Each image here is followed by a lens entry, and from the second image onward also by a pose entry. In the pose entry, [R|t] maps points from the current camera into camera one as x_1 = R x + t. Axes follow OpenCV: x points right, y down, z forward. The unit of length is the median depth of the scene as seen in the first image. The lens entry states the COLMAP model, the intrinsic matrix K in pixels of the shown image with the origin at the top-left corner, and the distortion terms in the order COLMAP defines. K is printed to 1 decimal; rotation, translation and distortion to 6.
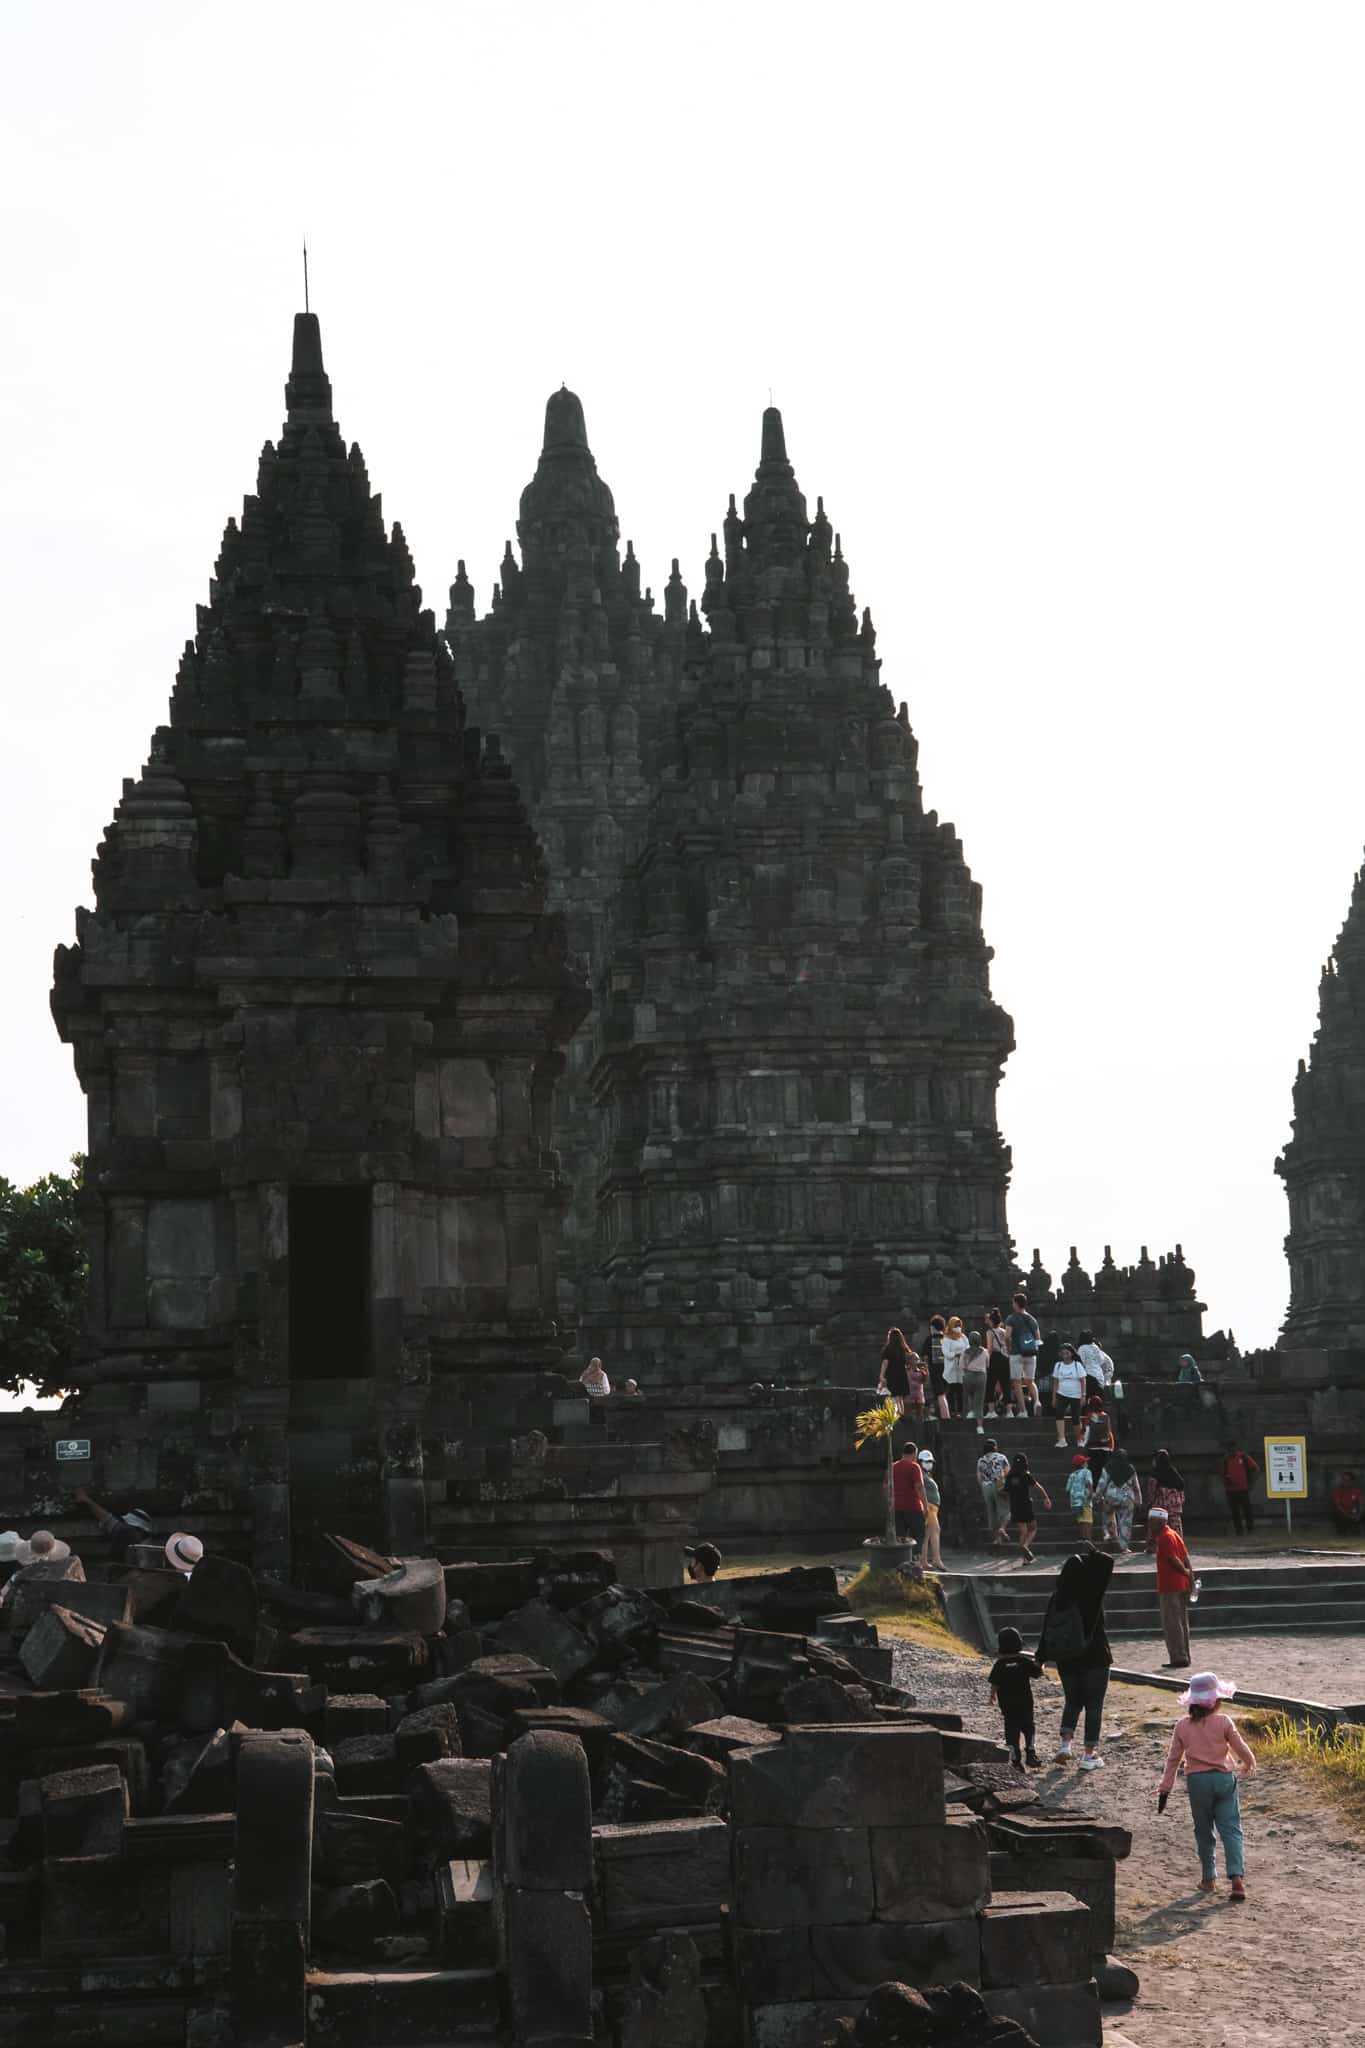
lens RADIAL K [[2274.1, 0, 682.5], [0, 2274.1, 1024.0], [0, 0, 1]] dist [0.194207, -0.725105]
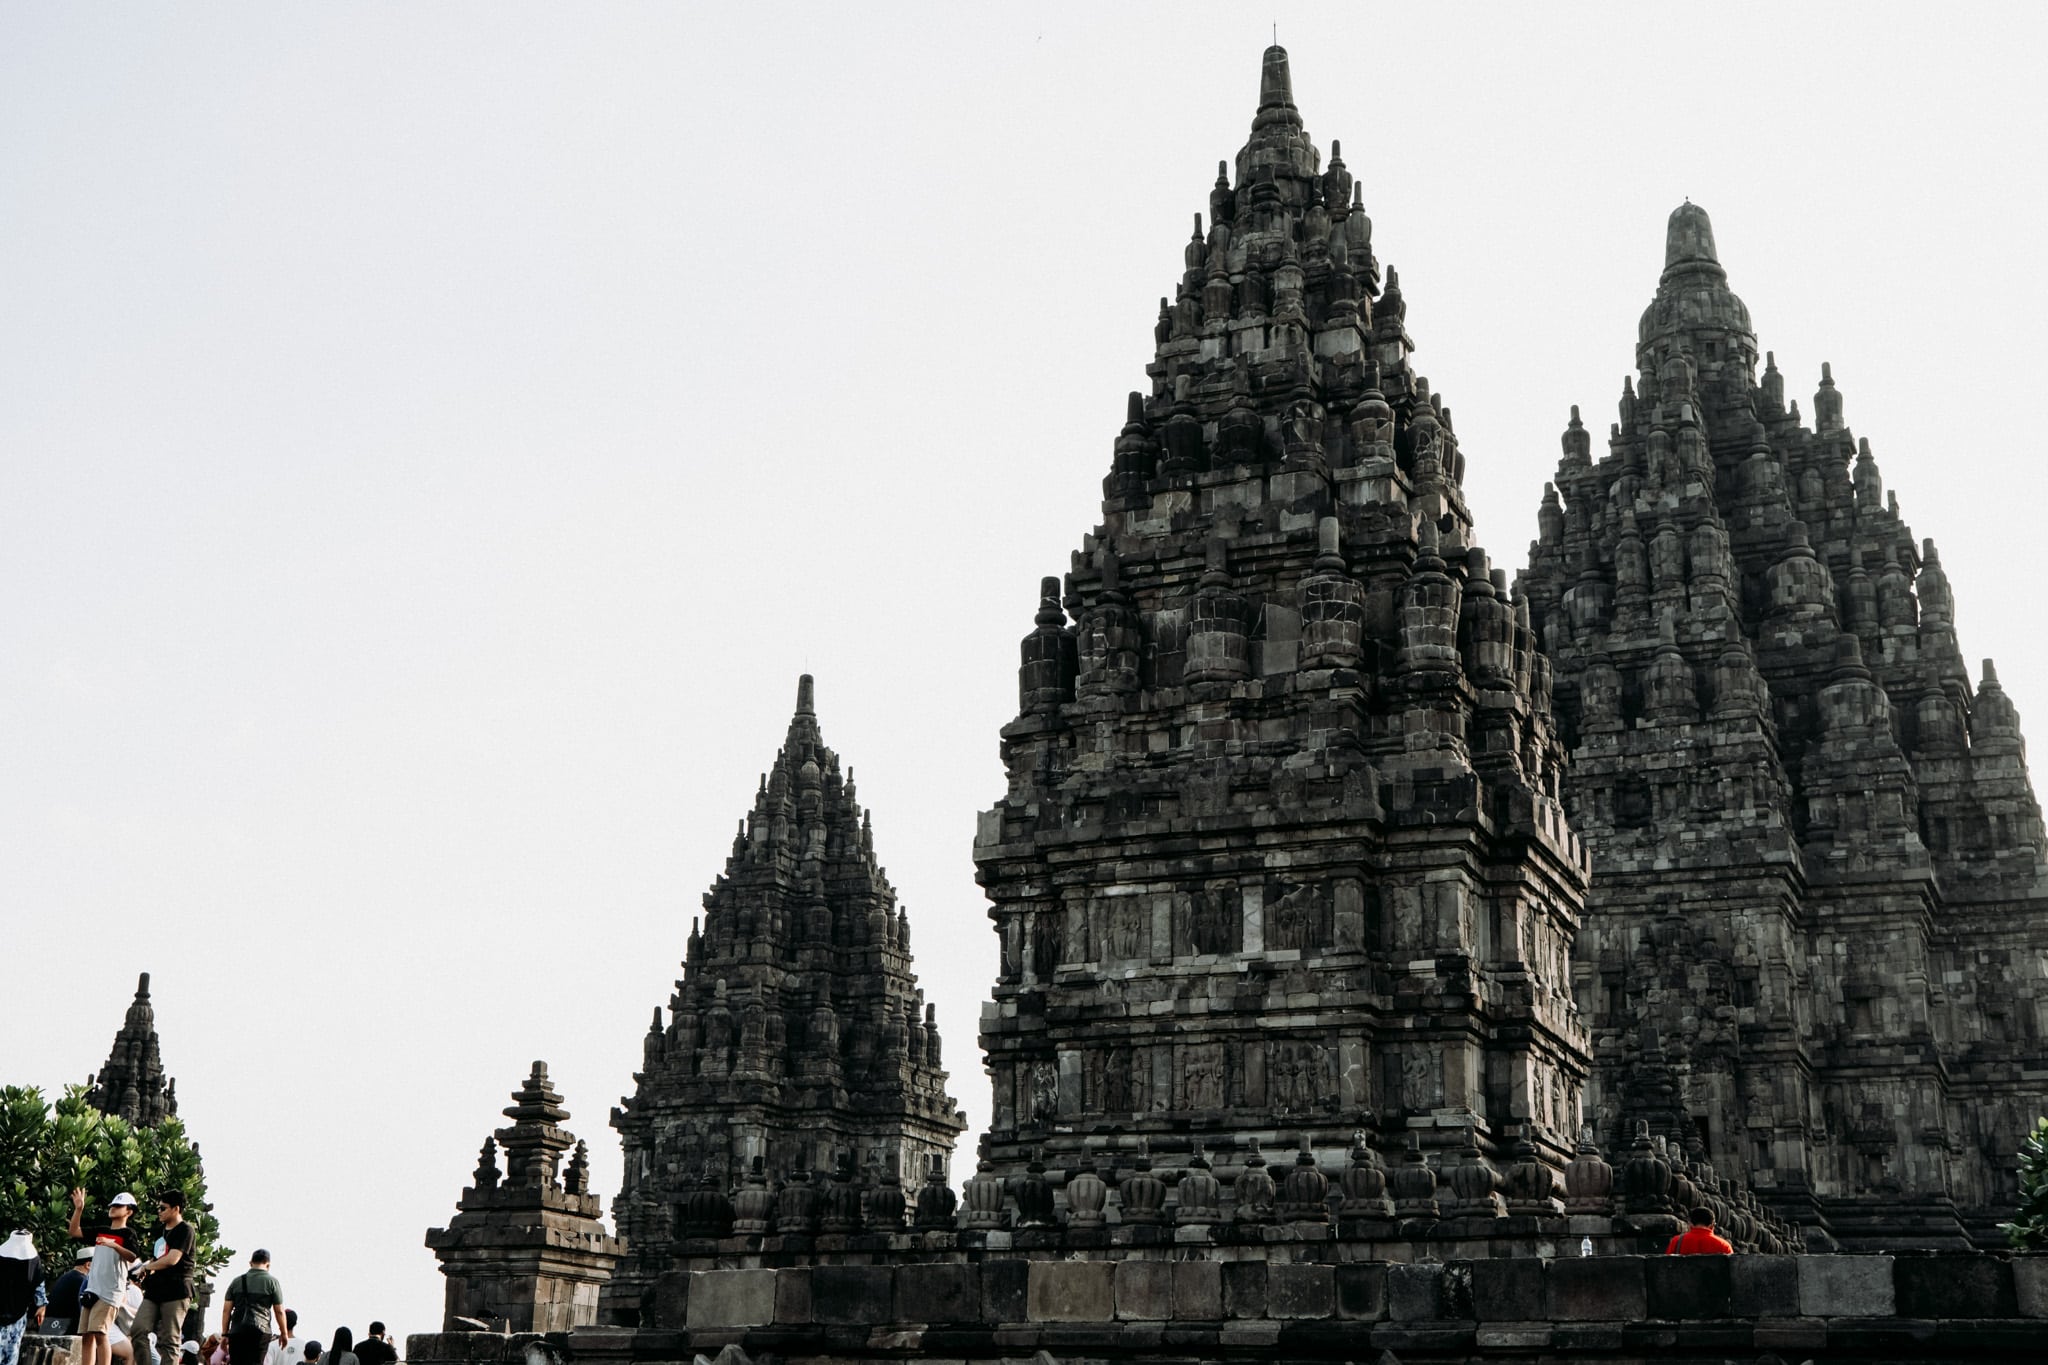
lens RADIAL K [[2274.1, 0, 1025.4], [0, 2274.1, 654.3], [0, 0, 1]] dist [0.194207, -0.725105]
pose [[0.884251, -0.111925, -0.453402, 0.338211], [0.049544, 0.987860, -0.147234, 0.051797], [0.464377, 0.107729, 0.879061, 0.345565]]
